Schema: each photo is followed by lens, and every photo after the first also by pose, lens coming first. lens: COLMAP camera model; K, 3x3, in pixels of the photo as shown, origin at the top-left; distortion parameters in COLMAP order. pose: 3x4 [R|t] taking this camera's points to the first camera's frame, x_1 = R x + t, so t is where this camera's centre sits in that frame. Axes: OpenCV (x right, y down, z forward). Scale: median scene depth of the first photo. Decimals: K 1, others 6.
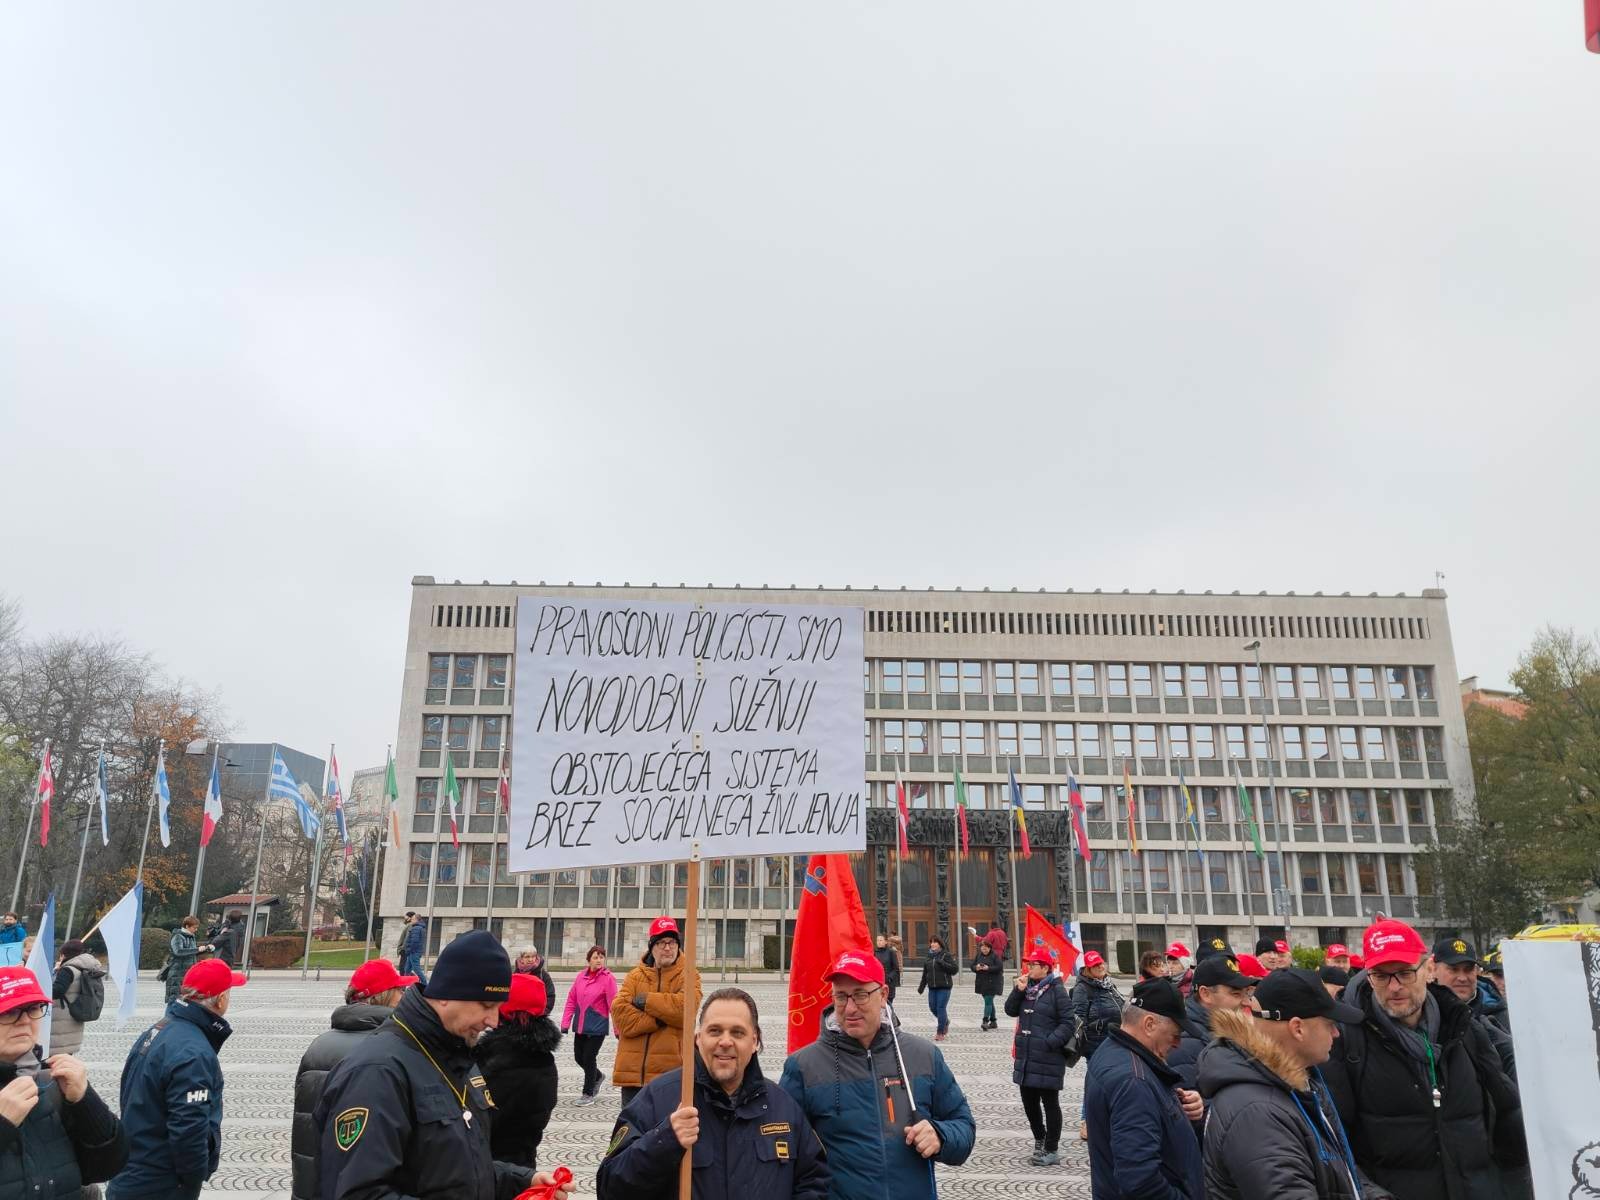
lens RADIAL K [[1090.9, 0, 800.0], [0, 1090.9, 620.7], [0, 0, 1]] dist [0.014619, 0.000273]
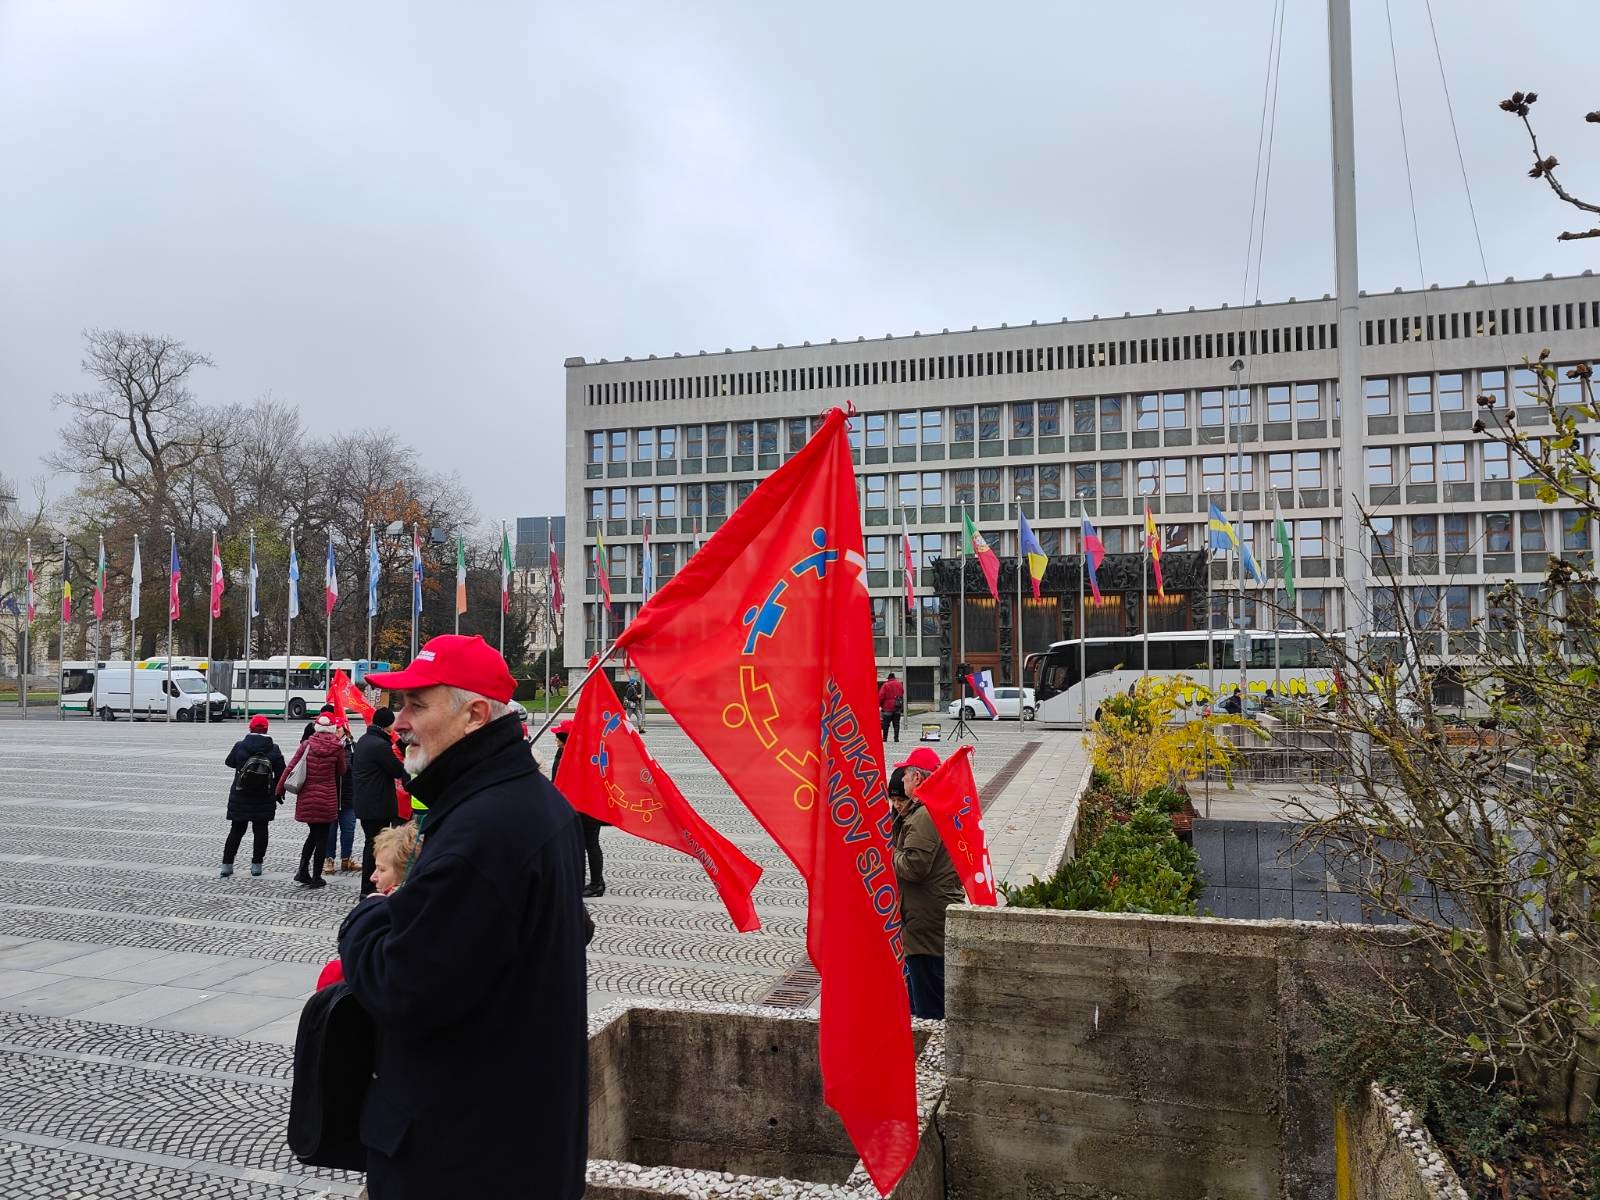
lens RADIAL K [[1111.9, 0, 800.0], [0, 1111.9, 600.0], [0, 0, 1]] dist [0.021256, -0.002316]
pose [[0.955688, -0.029774, -0.292872, 0.181707], [0.088844, 0.977655, 0.190521, 0.002341], [0.280655, -0.208099, 0.936978, -0.000789]]
